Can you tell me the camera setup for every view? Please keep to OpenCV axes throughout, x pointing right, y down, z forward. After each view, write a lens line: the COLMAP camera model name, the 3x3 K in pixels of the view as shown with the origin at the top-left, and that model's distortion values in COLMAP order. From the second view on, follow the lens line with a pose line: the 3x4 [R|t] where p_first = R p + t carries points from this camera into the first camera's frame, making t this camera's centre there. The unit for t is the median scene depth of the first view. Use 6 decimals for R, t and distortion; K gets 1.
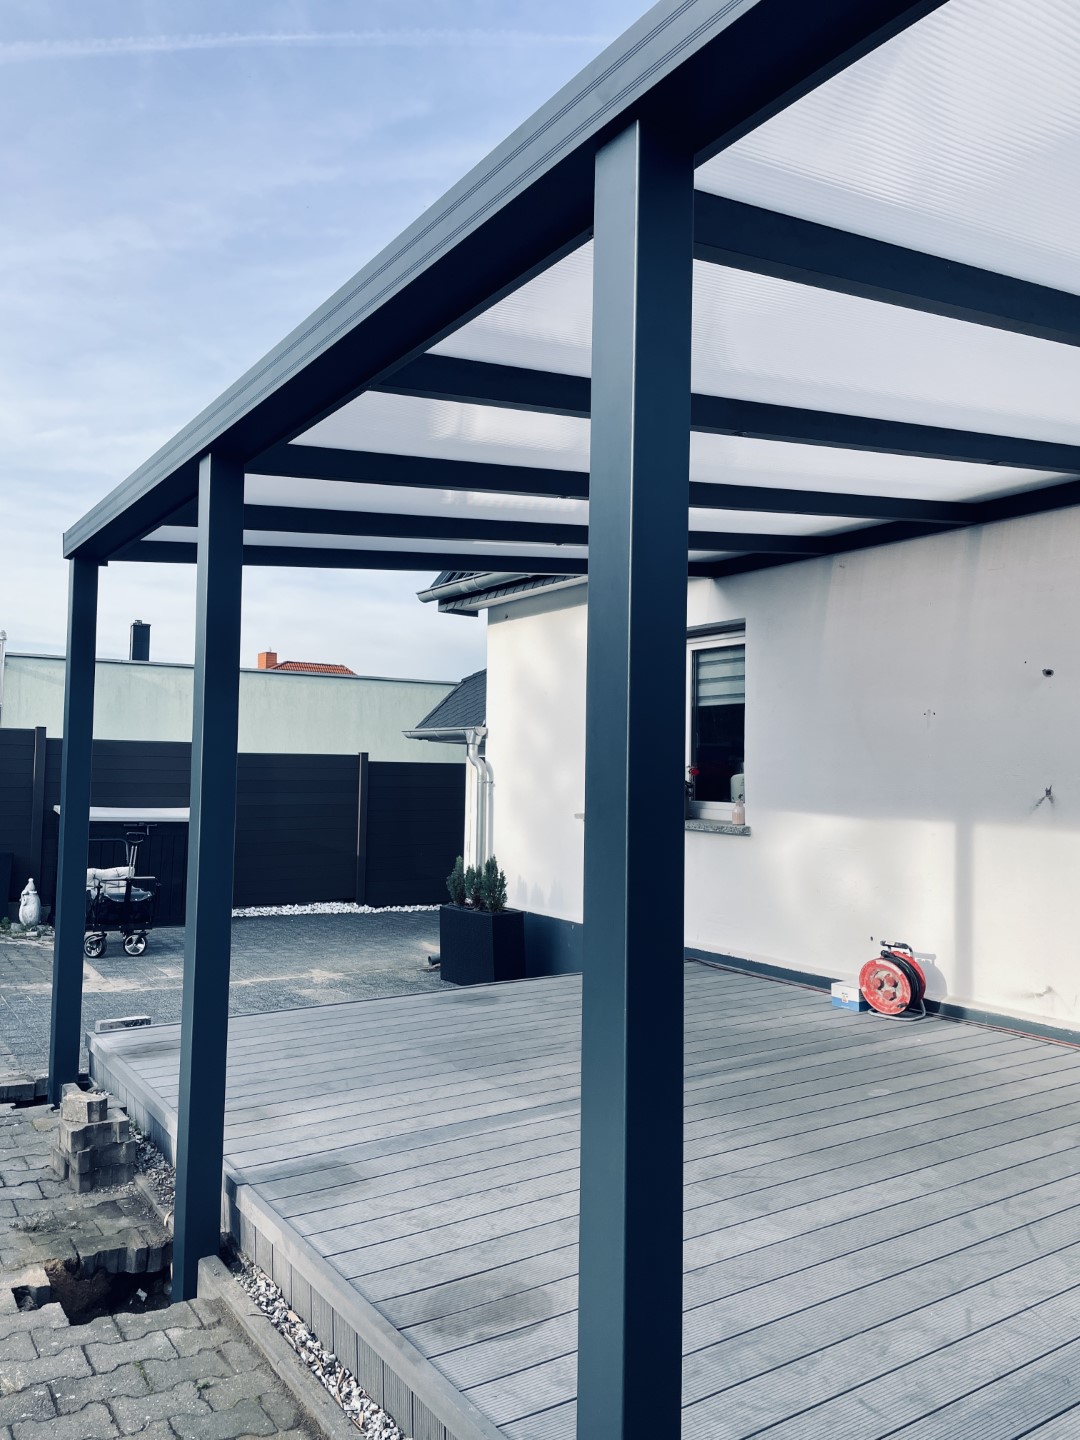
lens RADIAL K [[1083.7, 0, 531.3], [0, 1083.7, 715.9], [0, 0, 1]] dist [0.118803, -0.156312]
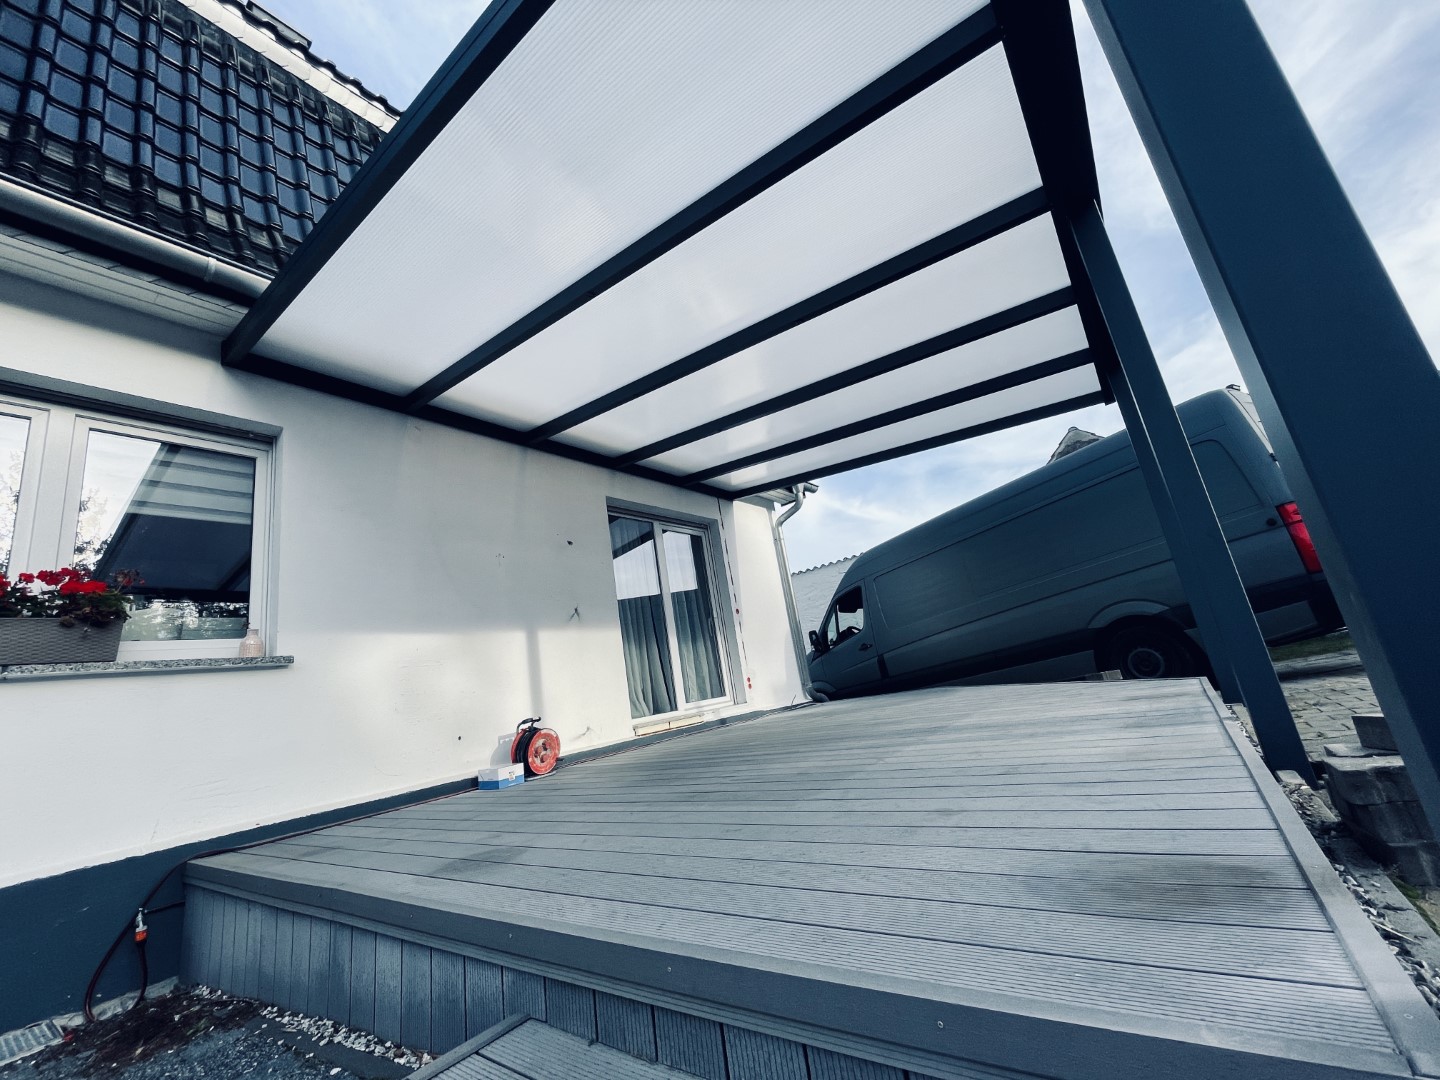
lens RADIAL K [[586.9, 0, 722.6], [0, 586.9, 537.2], [0, 0, 1]] dist [-0.003042, -0.000131]
pose [[-0.332676, 0.269977, 0.903570, -0.376541], [0.101894, 0.962826, -0.250167, 0.173798], [-0.937520, 0.008844, -0.347818, 0.912344]]
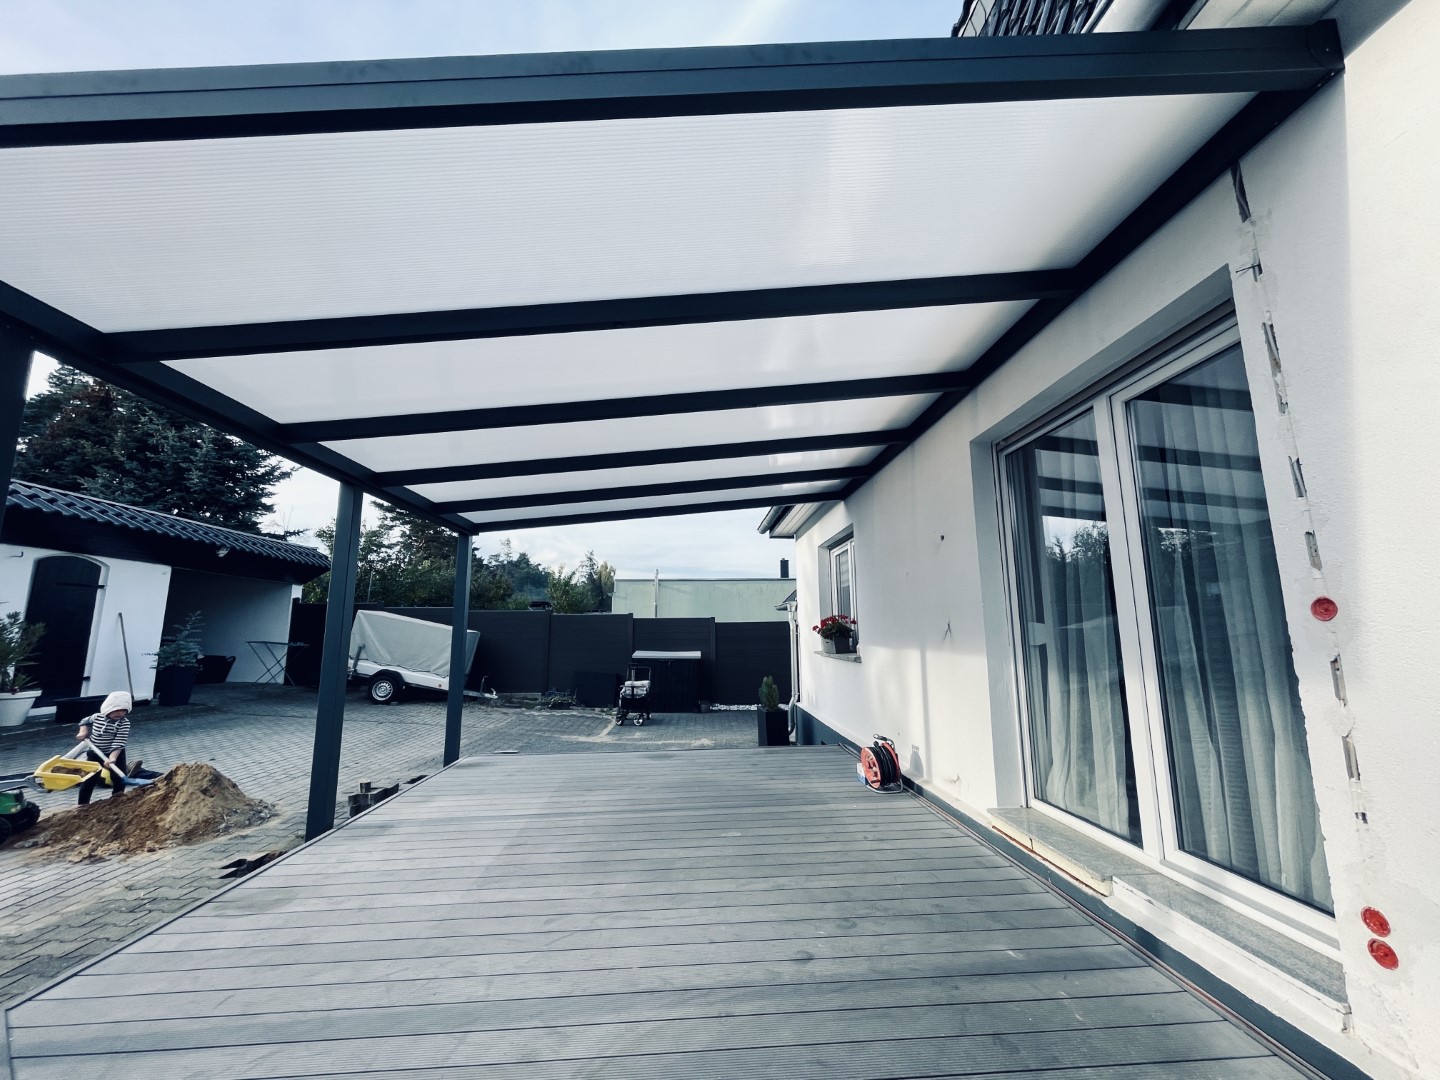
lens RADIAL K [[586.4, 0, 720.0], [0, 586.4, 540.0], [0, 0, 1]] dist [-0.004125, -0.000181]
pose [[0.866041, -0.102766, -0.489298, 0.486690], [0.048323, 0.991271, -0.122665, 0.032877], [0.497633, 0.082588, 0.863447, 0.195483]]
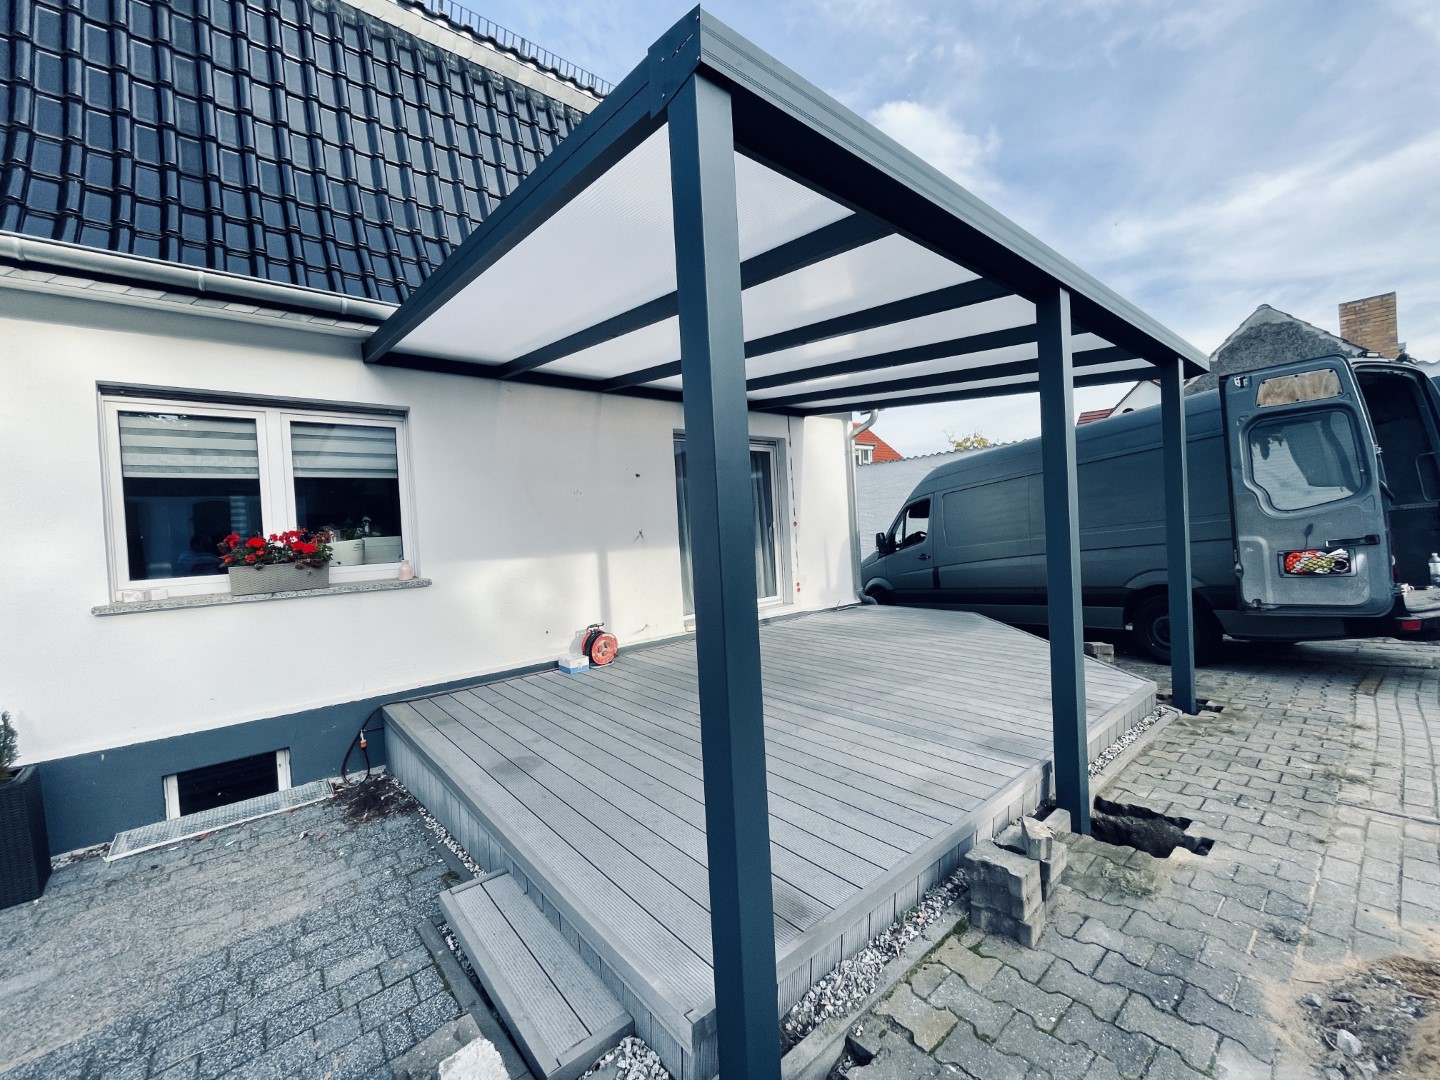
lens RADIAL K [[586.4, 0, 720.0], [0, 586.4, 540.0], [0, 0, 1]] dist [-0.004125, -0.000181]
pose [[-0.124592, -0.029721, 0.991763, -0.538799], [-0.000114, 0.999552, 0.029940, 0.040856], [-0.992208, 0.003618, -0.124540, 0.818924]]
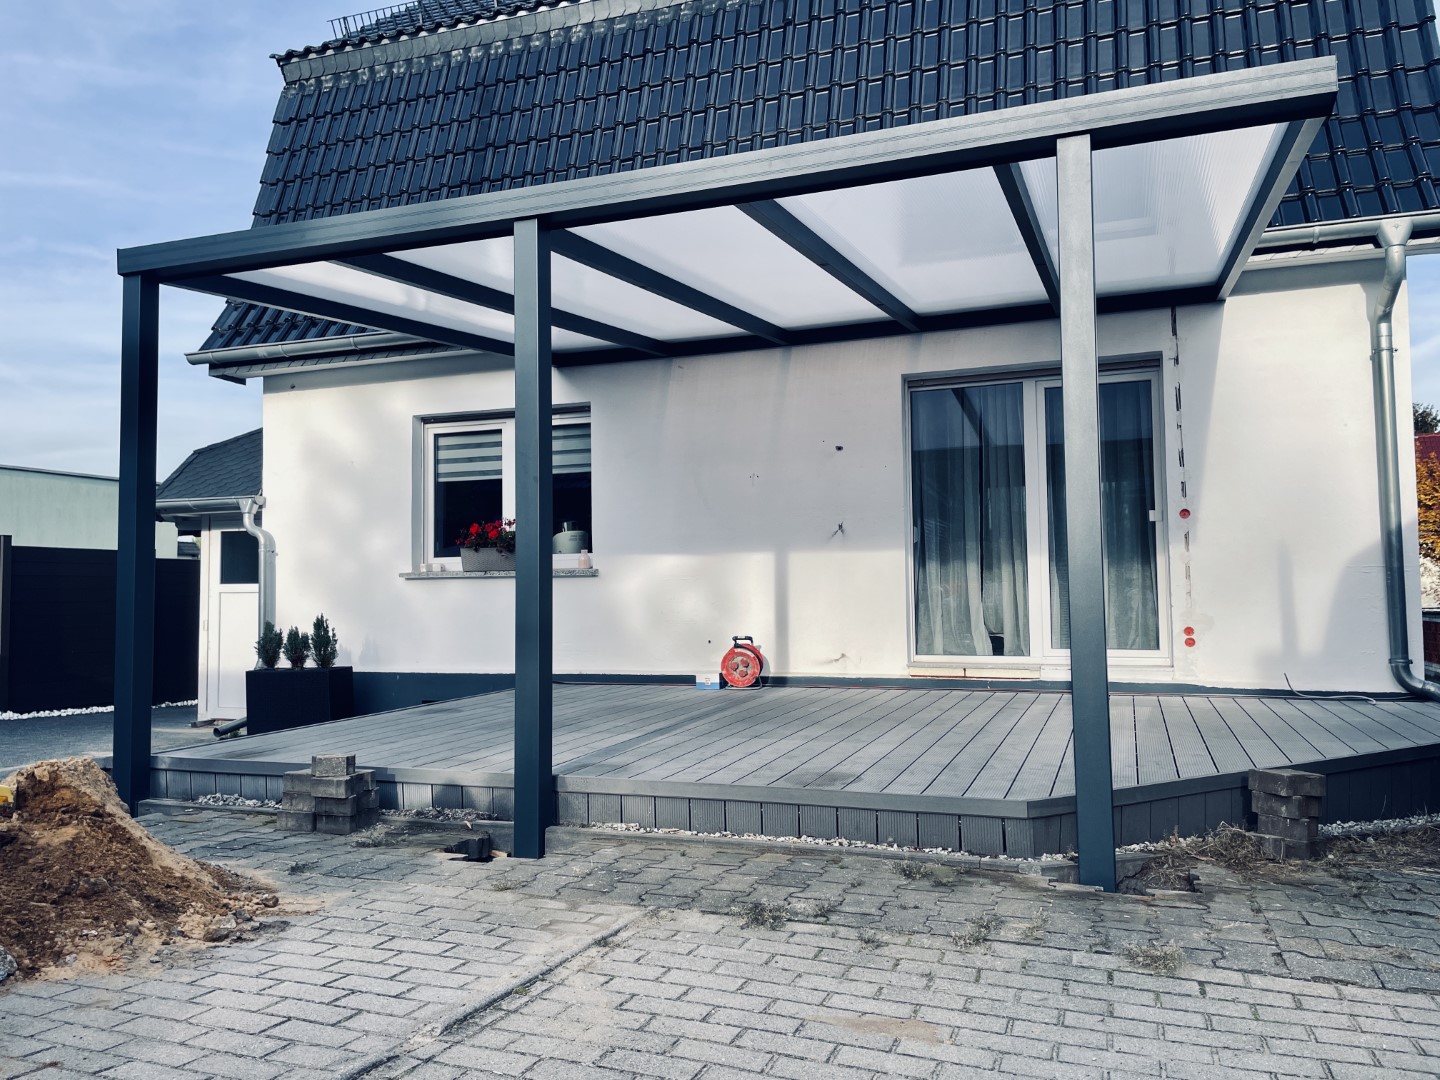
lens RADIAL K [[1083.7, 0, 720.0], [0, 1083.7, 540.0], [0, 0, 1]] dist [0.118803, -0.156312]
pose [[0.805577, 0.004068, 0.592477, -0.459375], [-0.005059, 0.999987, 0.000013, 0.072688], [-0.592469, -0.003007, 0.805588, -0.090347]]
